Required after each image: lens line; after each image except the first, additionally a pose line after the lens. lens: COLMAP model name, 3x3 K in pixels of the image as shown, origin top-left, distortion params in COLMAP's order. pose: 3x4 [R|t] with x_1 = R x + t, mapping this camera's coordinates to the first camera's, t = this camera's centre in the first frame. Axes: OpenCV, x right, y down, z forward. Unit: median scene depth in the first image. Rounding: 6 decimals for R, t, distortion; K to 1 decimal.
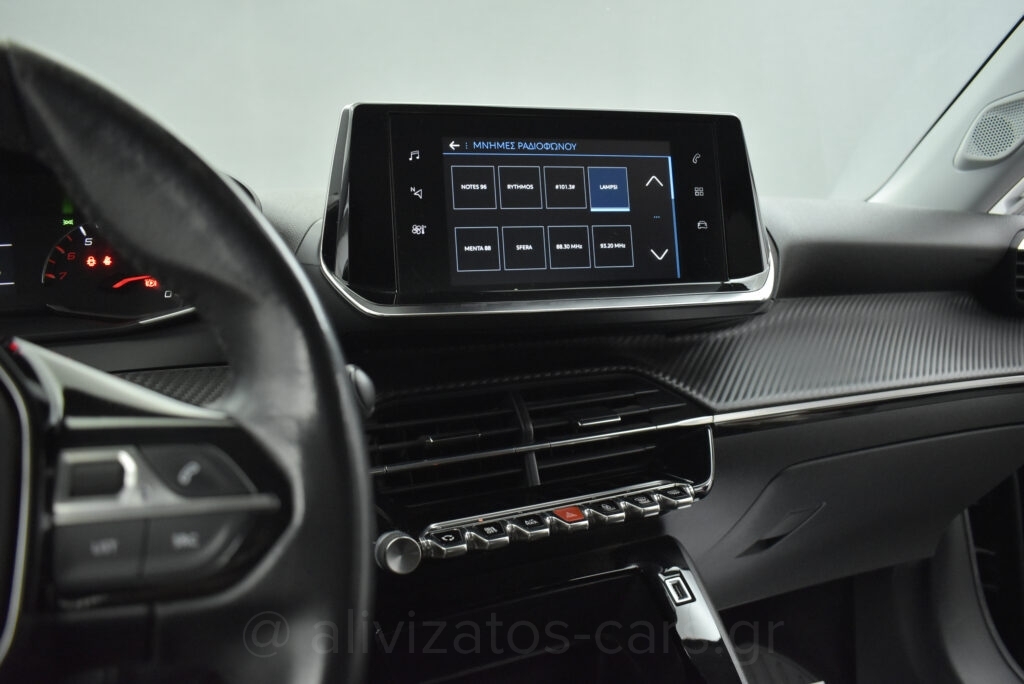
lens RADIAL K [[791.6, 0, 507.3], [0, 791.6, 336.3], [0, 0, 1]] dist [-0.107219, 0.014624]
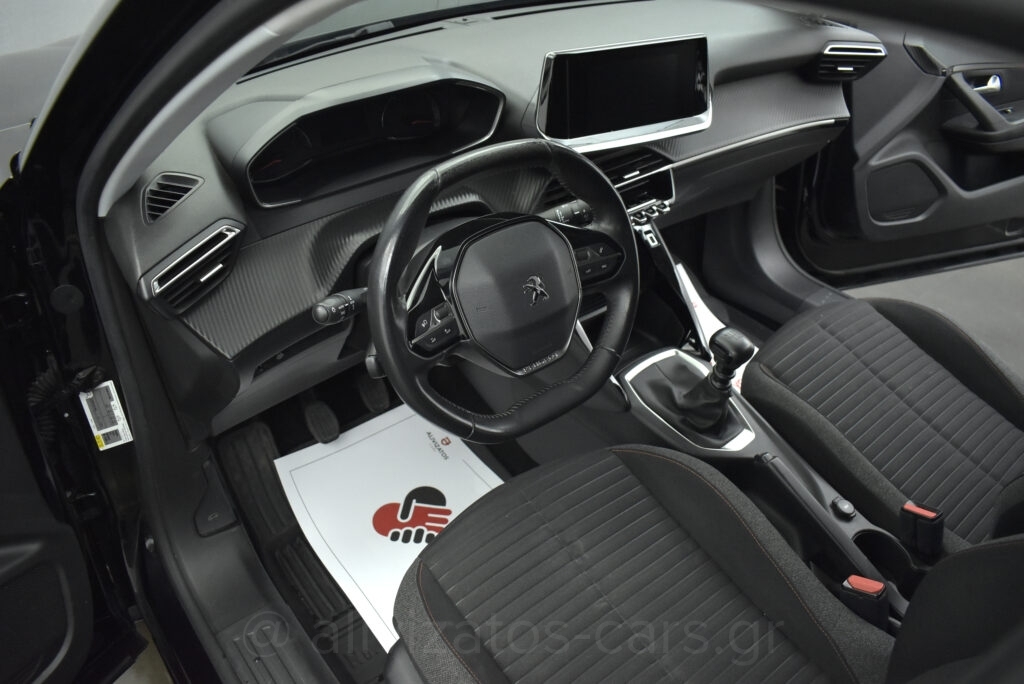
lens RADIAL K [[791.6, 0, 513.6], [0, 791.6, 338.3], [0, 0, 1]] dist [-0.107219, 0.014624]
pose [[0.974435, -0.094826, 0.203676, -0.729697], [-0.024739, 0.855762, 0.516779, -0.661444], [-0.223302, -0.508606, 0.831538, -1.066159]]
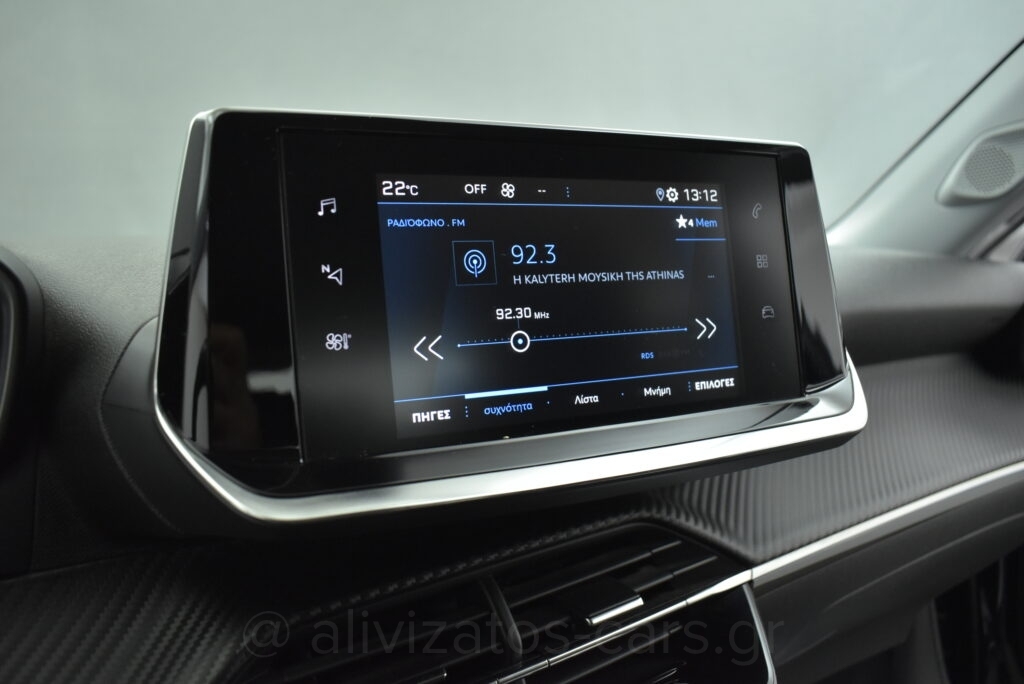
lens RADIAL K [[791.6, 0, 510.8], [0, 791.6, 340.9], [0, 0, 1]] dist [-0.107219, 0.014624]
pose [[0.981861, -0.017108, 0.188828, -0.086953], [0.017647, 0.999844, -0.001175, -0.118471], [-0.188778, 0.004486, 0.982010, 0.385984]]
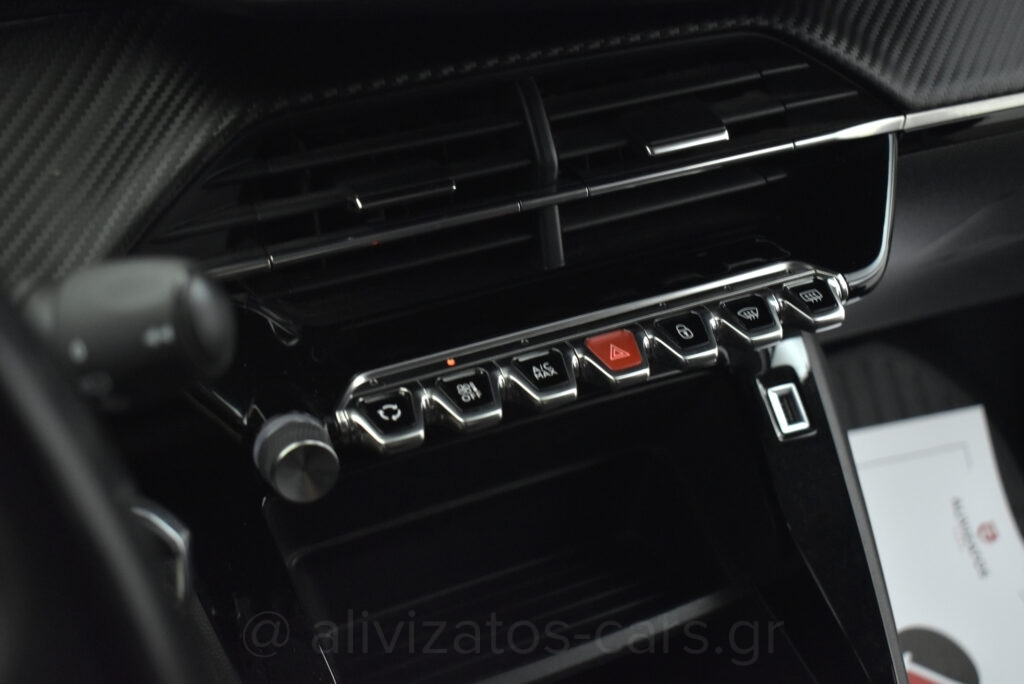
lens RADIAL K [[1283.1, 0, 515.1], [0, 1283.1, 341.8], [0, 0, 1]] dist [-0.071007, 0.000000]
pose [[0.998420, 0.047687, 0.029728, -0.014660], [-0.056166, 0.863606, 0.501029, -0.193933], [-0.001780, -0.501907, 0.864920, 0.216850]]
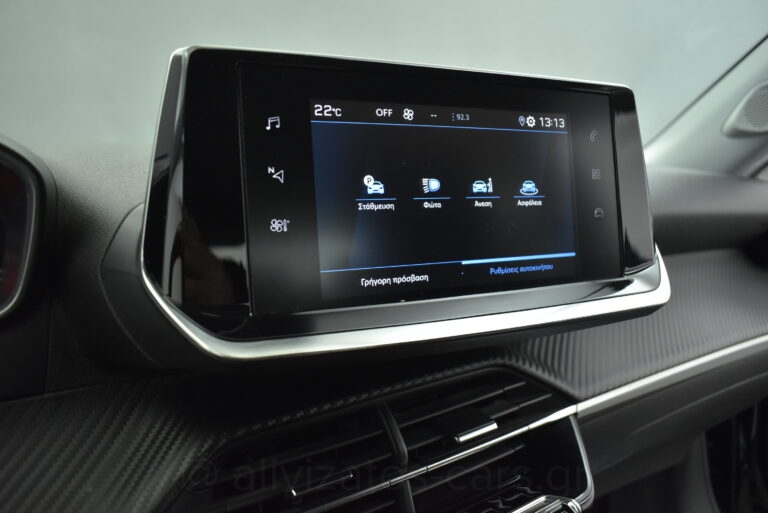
lens RADIAL K [[593.7, 0, 383.9], [0, 593.7, 257.0], [0, 0, 1]] dist [-0.107219, 0.014624]
pose [[0.983638, 0.000854, 0.180153, -0.103264], [-0.008946, 0.998987, 0.044109, -0.116841], [-0.179933, -0.044998, 0.982649, 0.390869]]
